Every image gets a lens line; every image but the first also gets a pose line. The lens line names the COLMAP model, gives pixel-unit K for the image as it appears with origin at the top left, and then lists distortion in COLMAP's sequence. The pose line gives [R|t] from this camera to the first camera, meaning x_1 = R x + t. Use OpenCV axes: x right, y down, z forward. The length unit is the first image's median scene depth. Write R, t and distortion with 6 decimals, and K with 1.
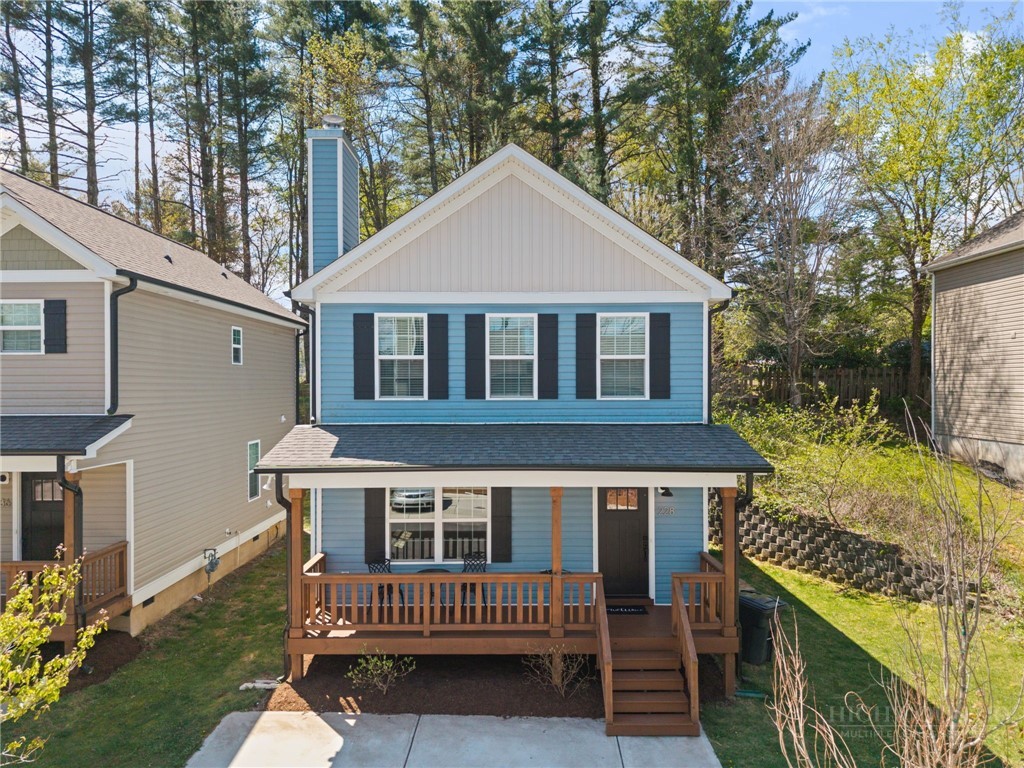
lens RADIAL K [[680.1, 0, 497.0], [0, 680.1, 385.7], [0, 0, 1]] dist [0.021327, -0.000298]
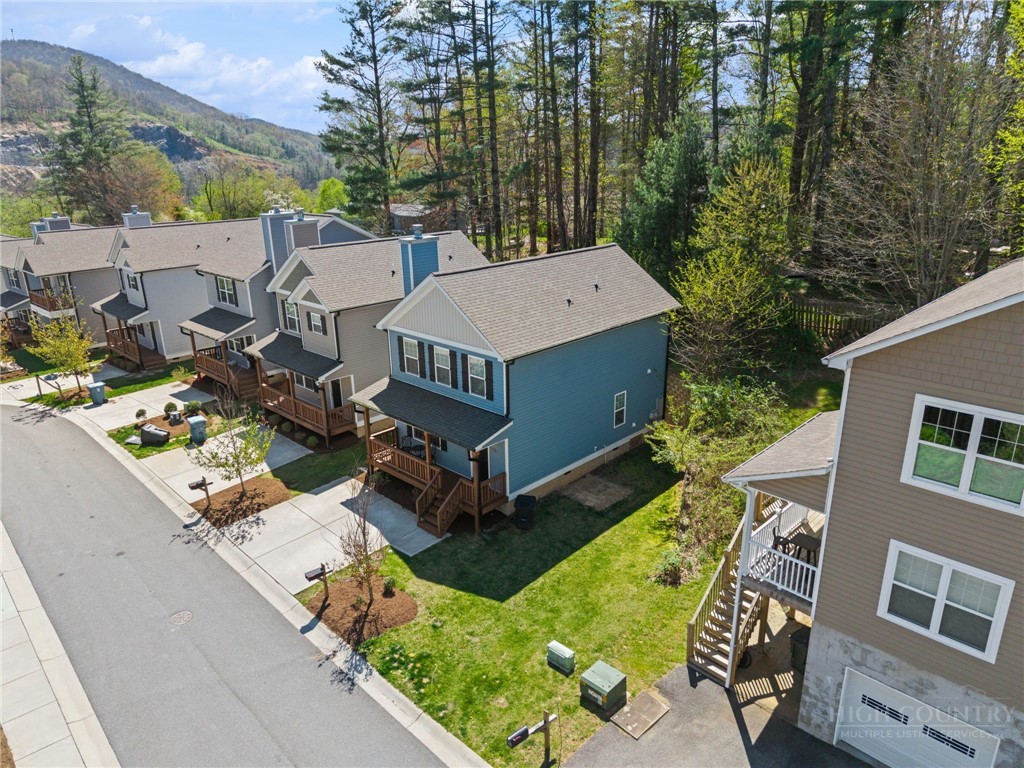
lens RADIAL K [[692.6, 0, 512.0], [0, 692.6, 384.0], [0, 0, 1]] dist [0.017310, -0.006596]
pose [[0.718972, 0.211357, -0.662124, 1.667695], [0.014329, 0.947932, 0.318150, -0.694168], [0.694892, -0.238229, 0.678508, -0.370380]]
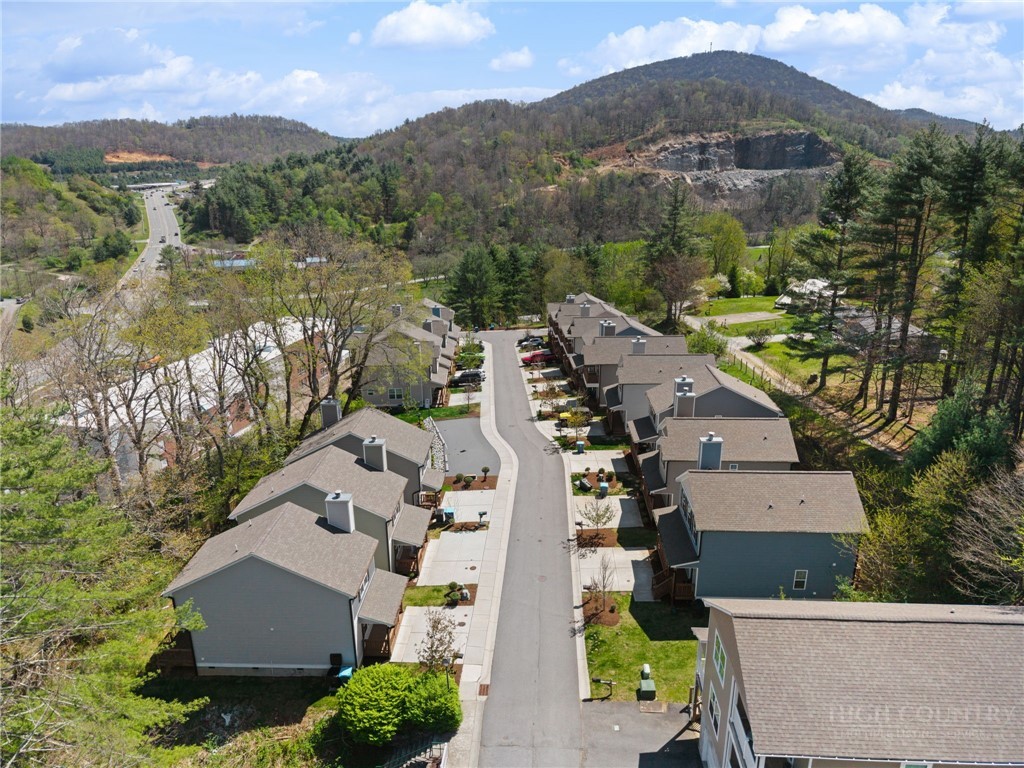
lens RADIAL K [[692.6, 0, 512.0], [0, 692.6, 384.0], [0, 0, 1]] dist [0.017310, -0.006596]
pose [[-0.030604, 0.326218, -0.944799, 3.735898], [0.005362, 0.945282, 0.326211, -2.156212], [0.999517, 0.004917, -0.030679, 0.053023]]
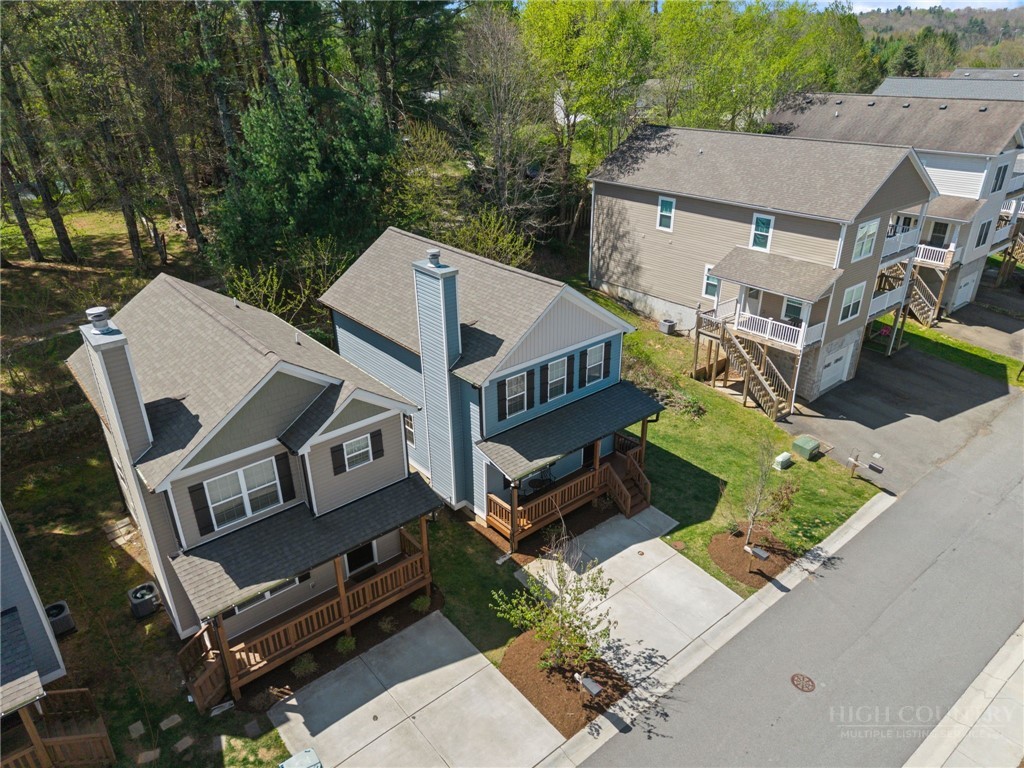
lens RADIAL K [[692.6, 0, 512.0], [0, 692.6, 384.0], [0, 0, 1]] dist [0.017310, -0.006596]
pose [[0.753199, -0.287096, 0.591834, -1.316187], [0.004652, 0.902029, 0.431650, -0.927839], [-0.657777, -0.322365, 0.680743, -0.332529]]
